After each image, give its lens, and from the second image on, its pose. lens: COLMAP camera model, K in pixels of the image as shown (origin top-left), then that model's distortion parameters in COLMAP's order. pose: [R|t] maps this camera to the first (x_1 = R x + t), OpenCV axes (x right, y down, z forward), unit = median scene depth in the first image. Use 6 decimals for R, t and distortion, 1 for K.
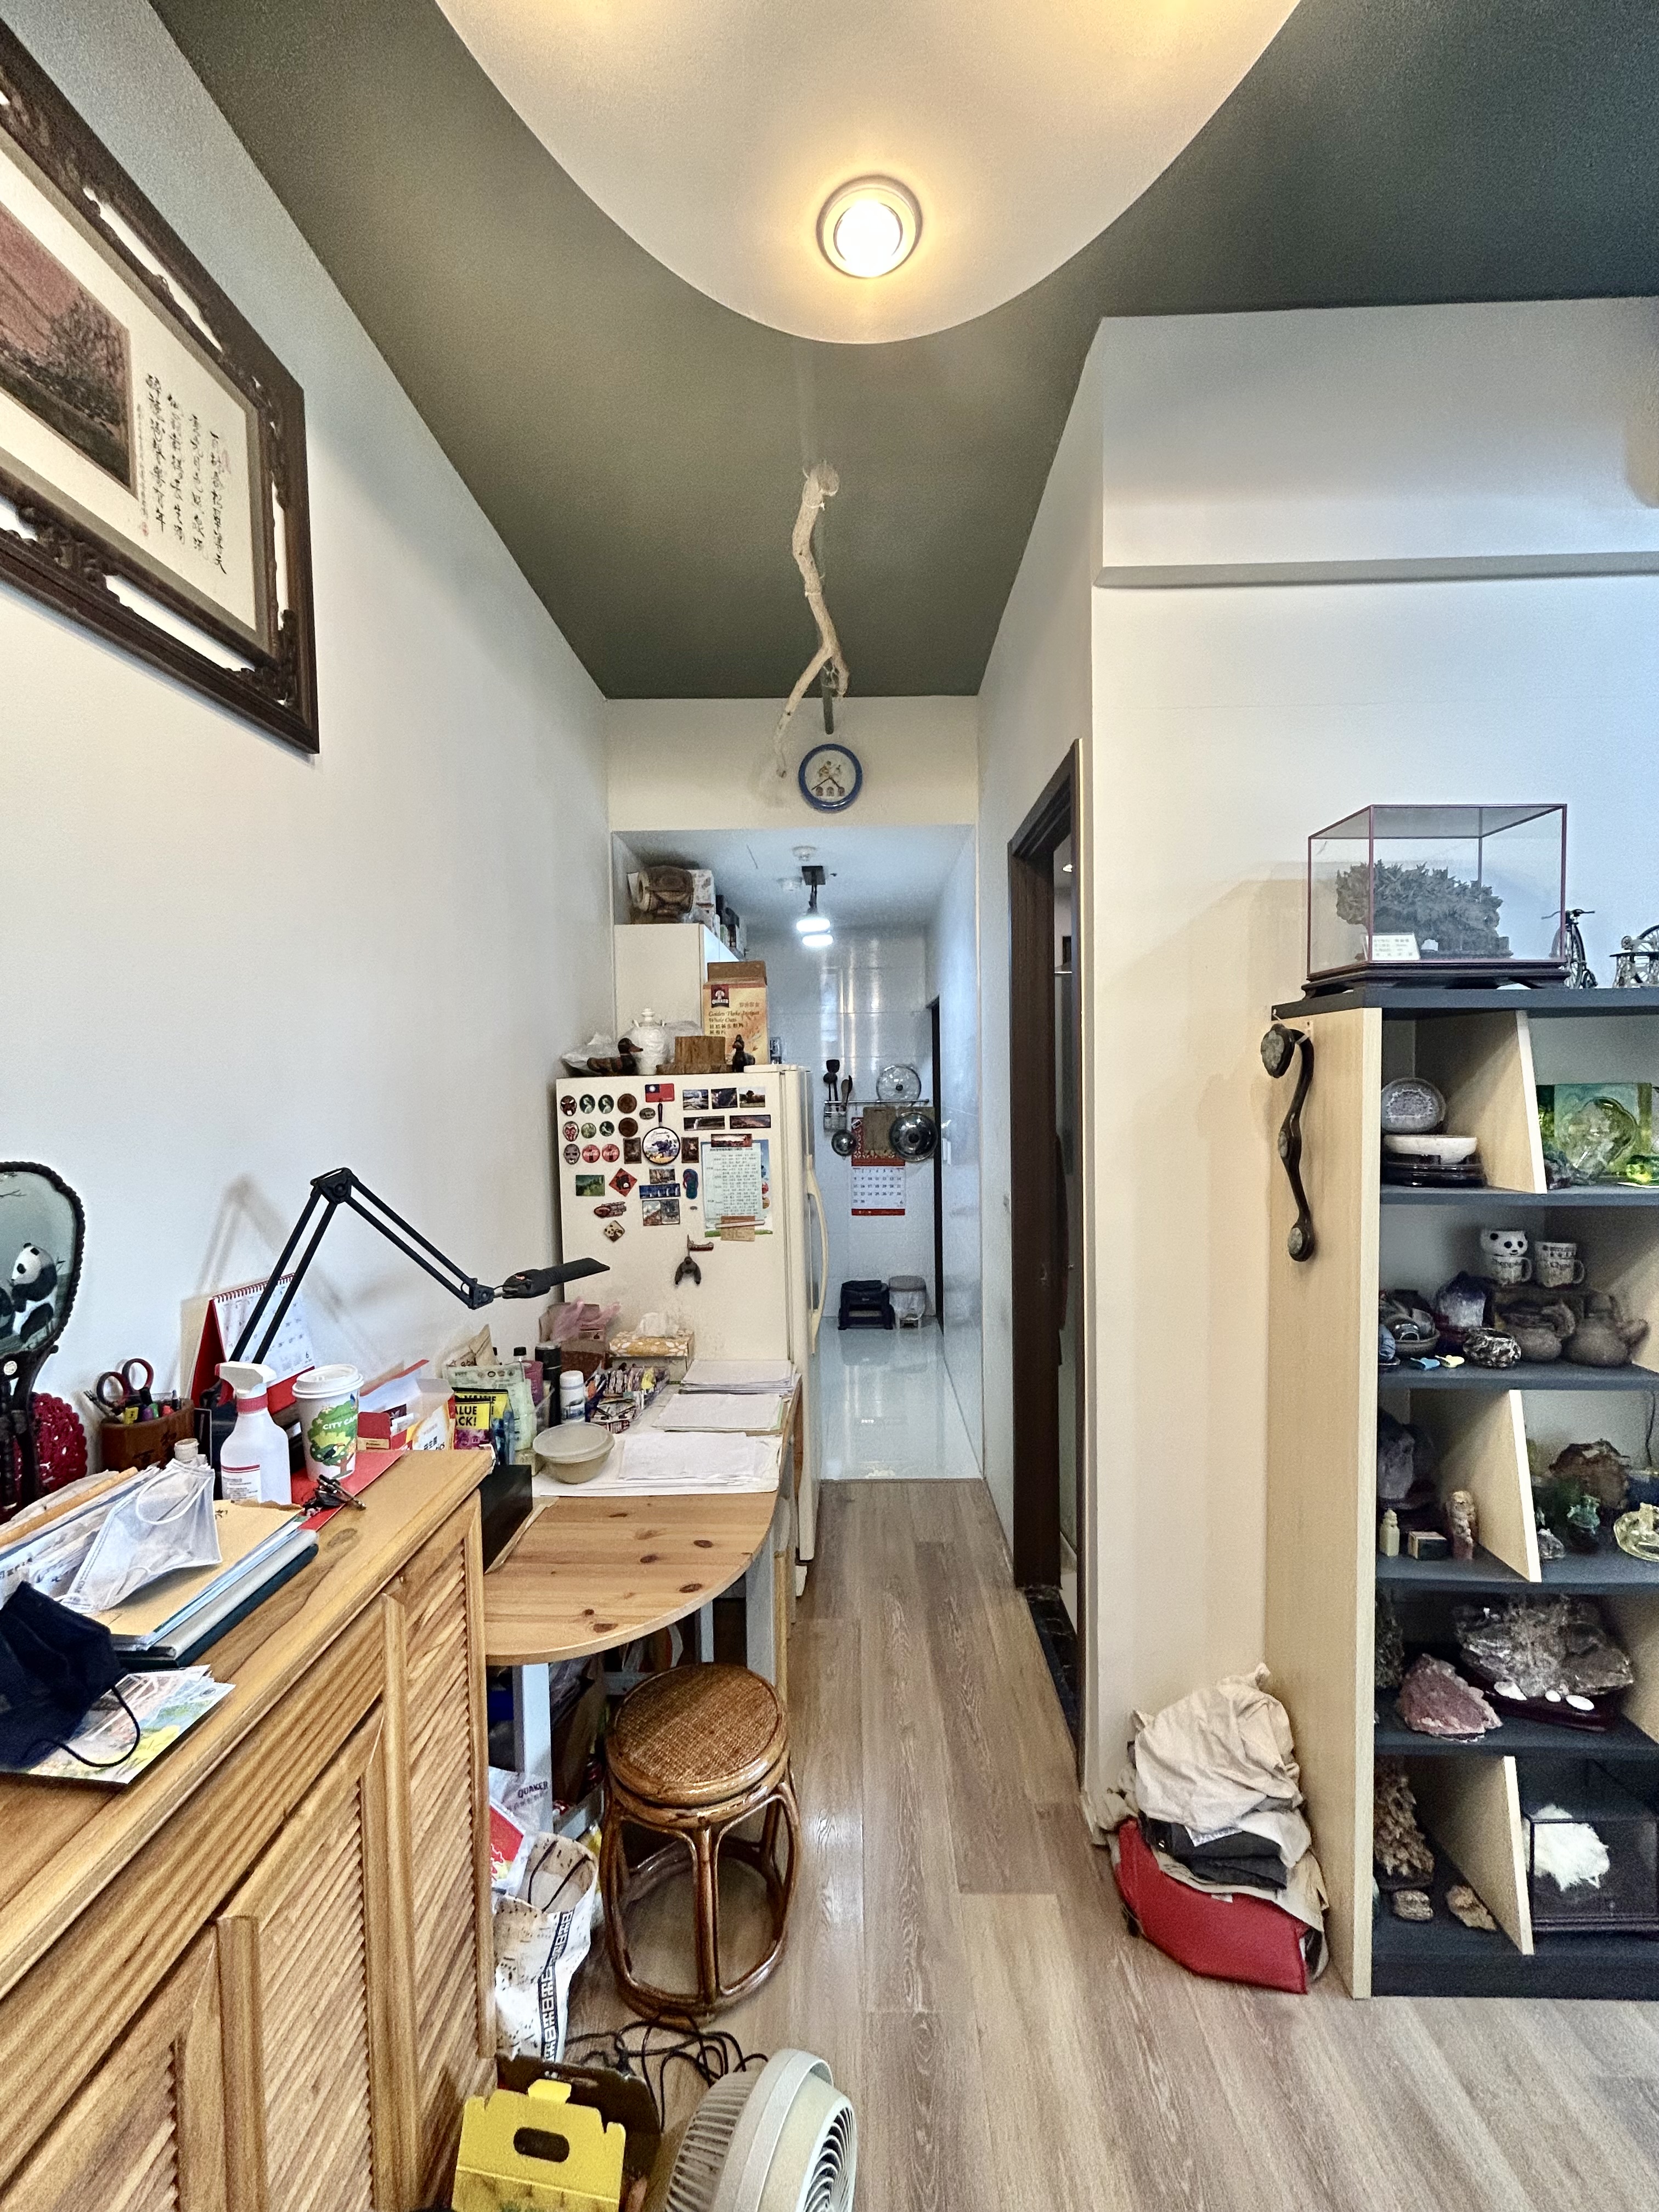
lens RADIAL K [[897.4, 0, 832.5], [0, 897.4, 1105.7], [0, 0, 1]] dist [-0.000149, 0.000418]
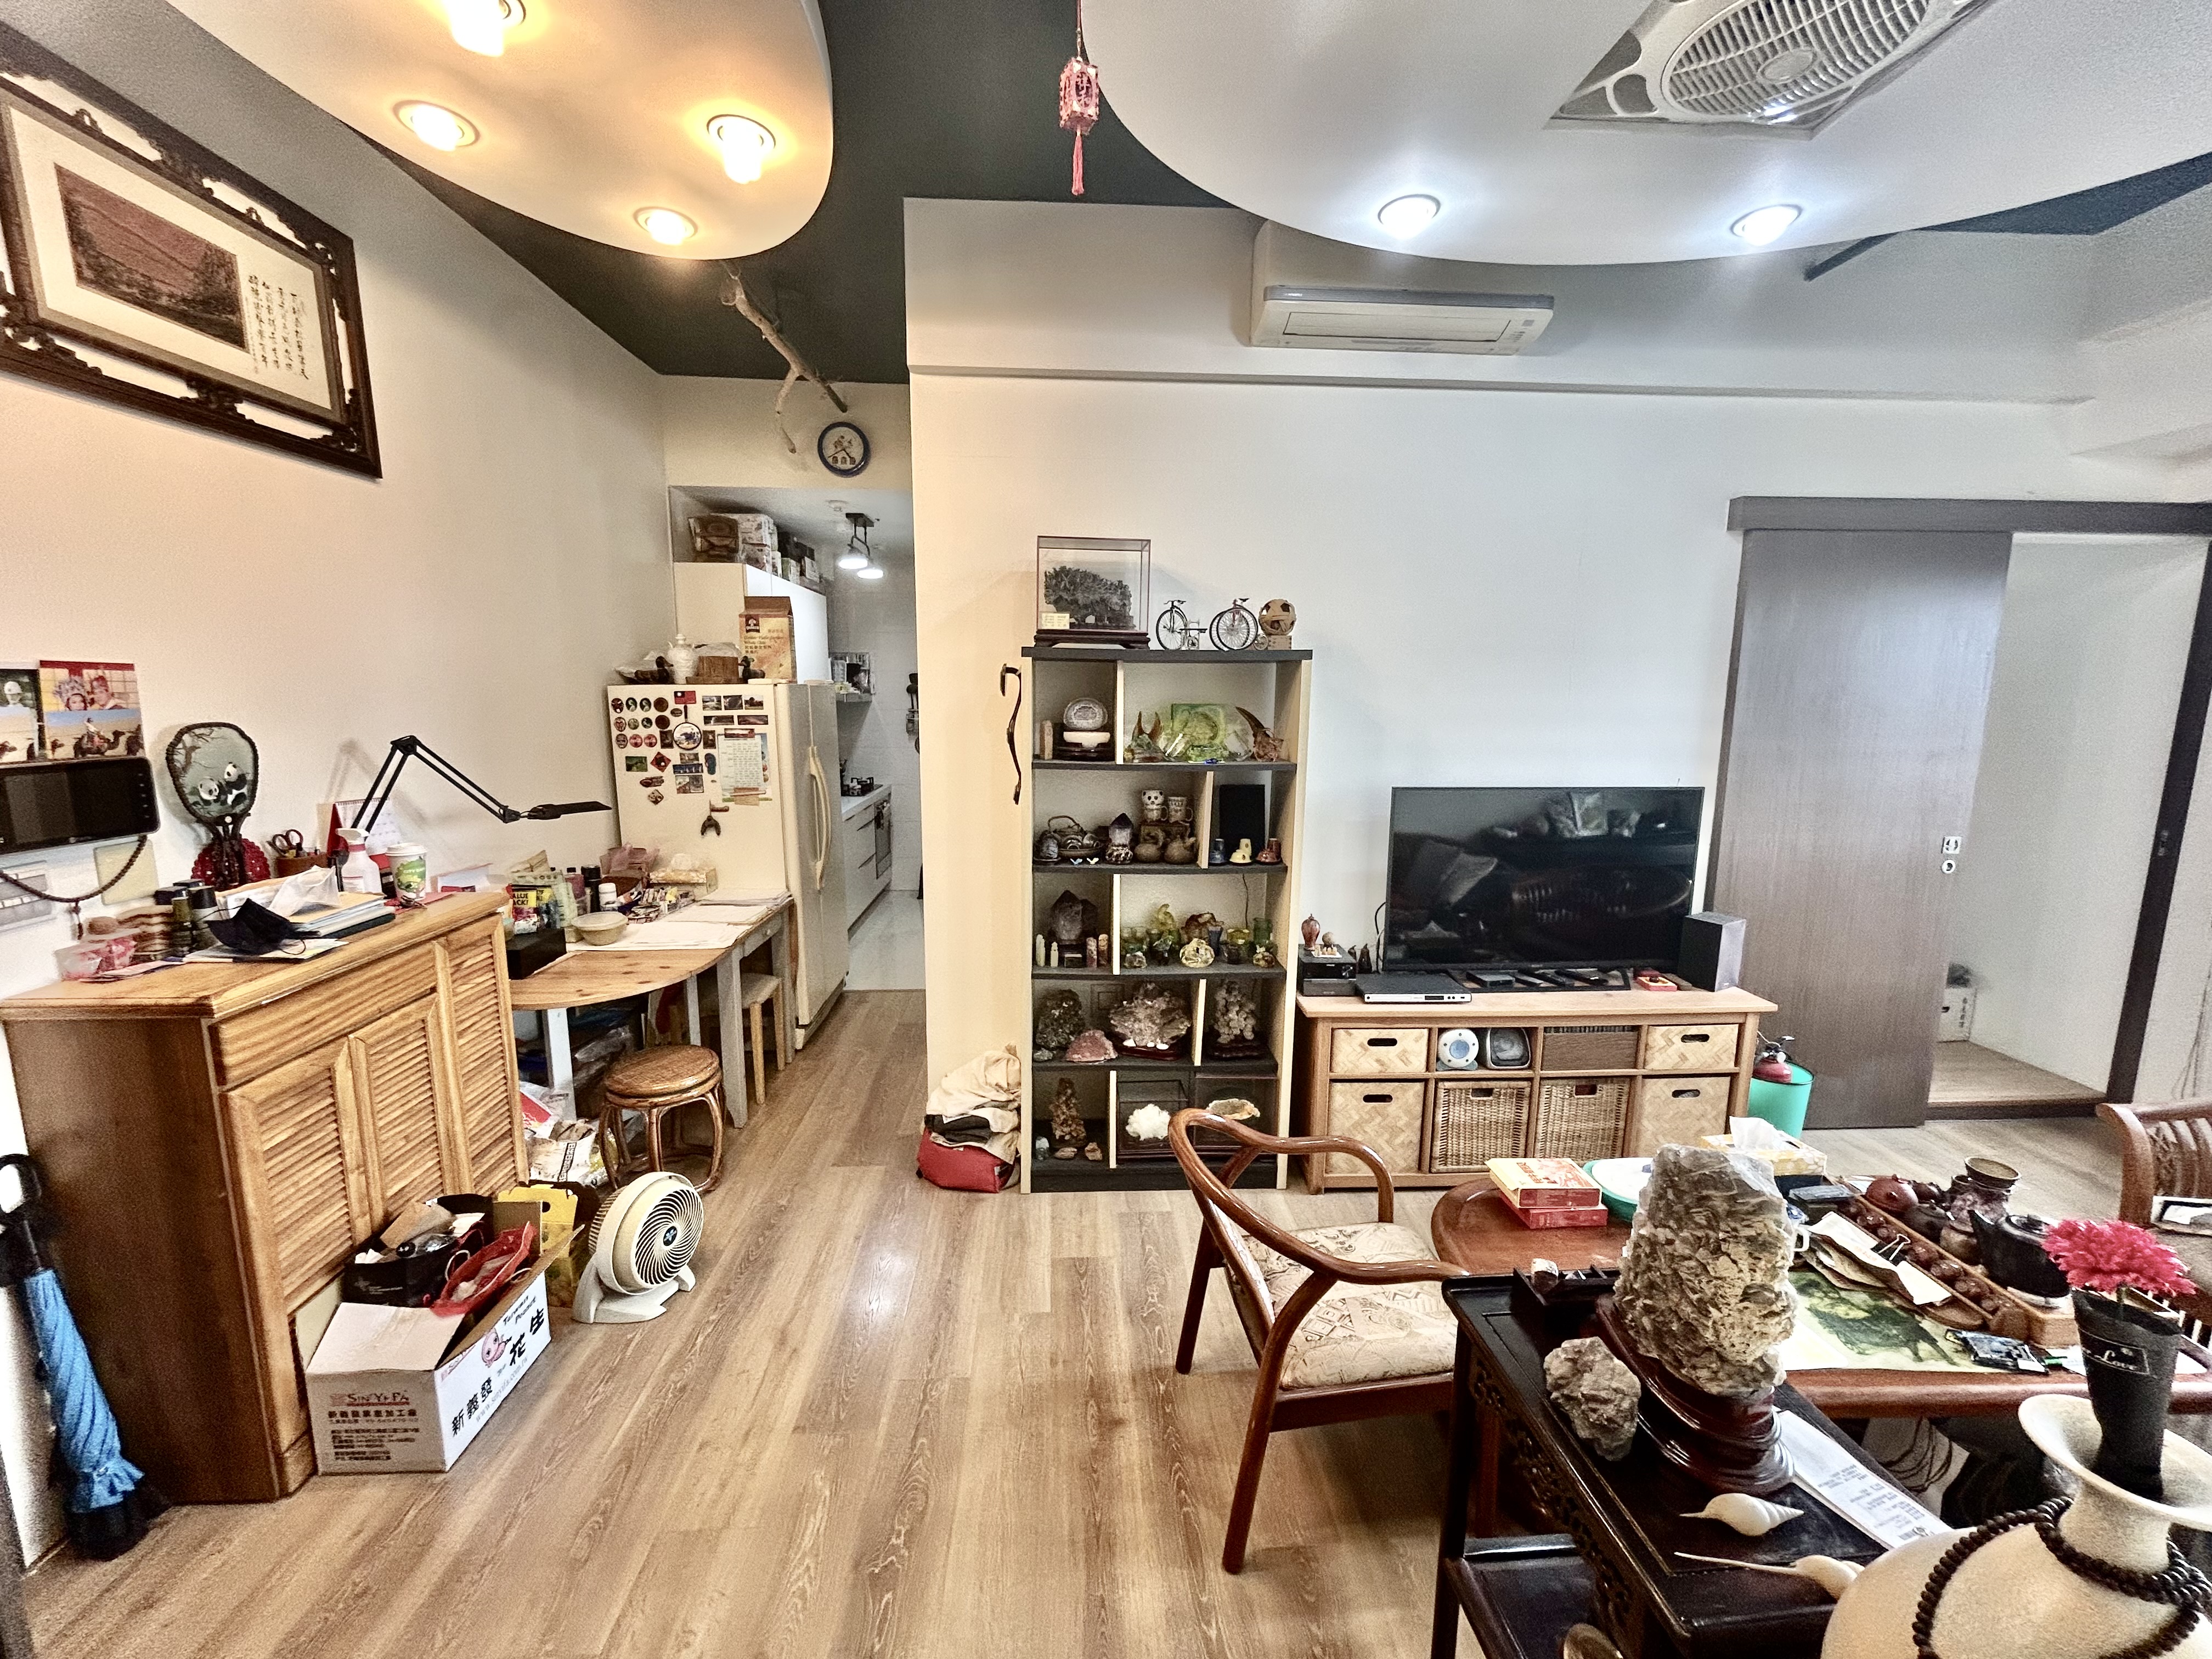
lens RADIAL K [[897.4, 0, 1106.7], [0, 897.4, 830.0], [0, 0, 1]] dist [-0.000149, 0.000418]
pose [[0.996462, 0.010663, 0.083365, 0.543129], [-0.020867, 0.992249, 0.122504, 0.008769], [-0.081413, -0.123810, 0.988961, -0.707590]]
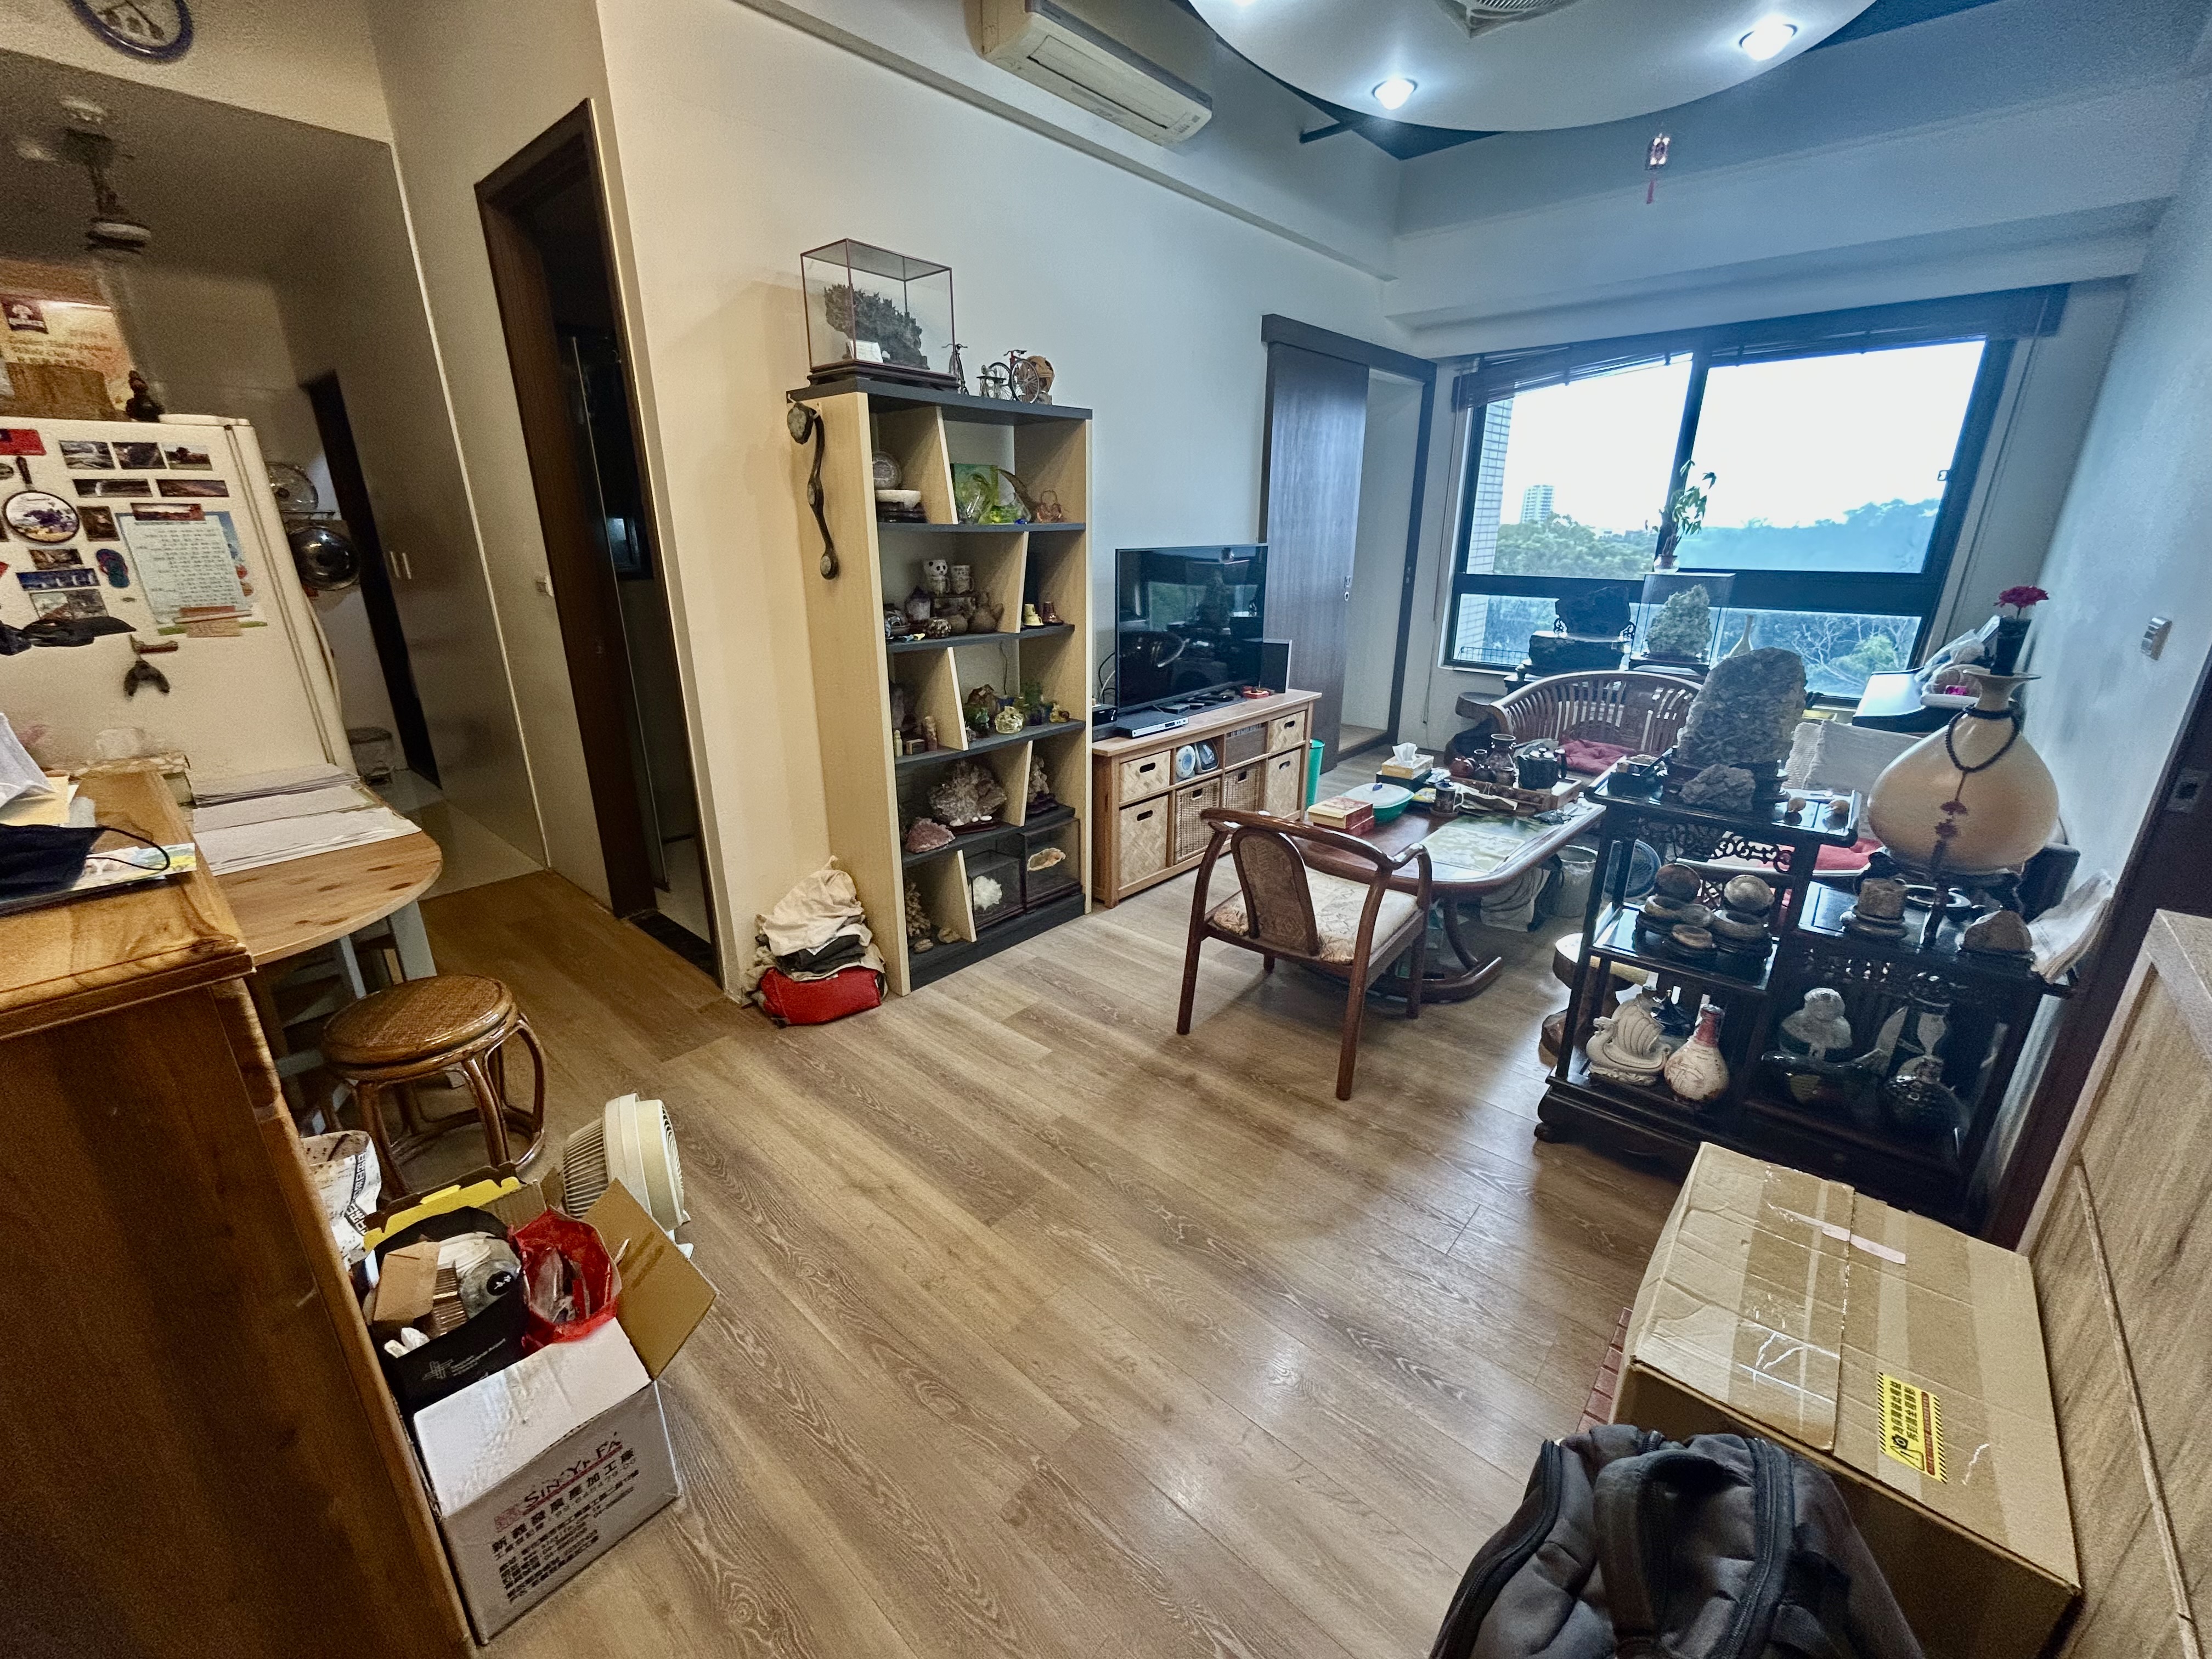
lens RADIAL K [[897.4, 0, 1107.3], [0, 897.4, 830.5], [0, 0, 1]] dist [-0.001278, -0.000390]
pose [[0.641469, -0.234036, 0.730578, -0.361767], [0.012553, 0.955404, 0.295035, 0.137246], [-0.767046, -0.180085, 0.615800, -0.333924]]
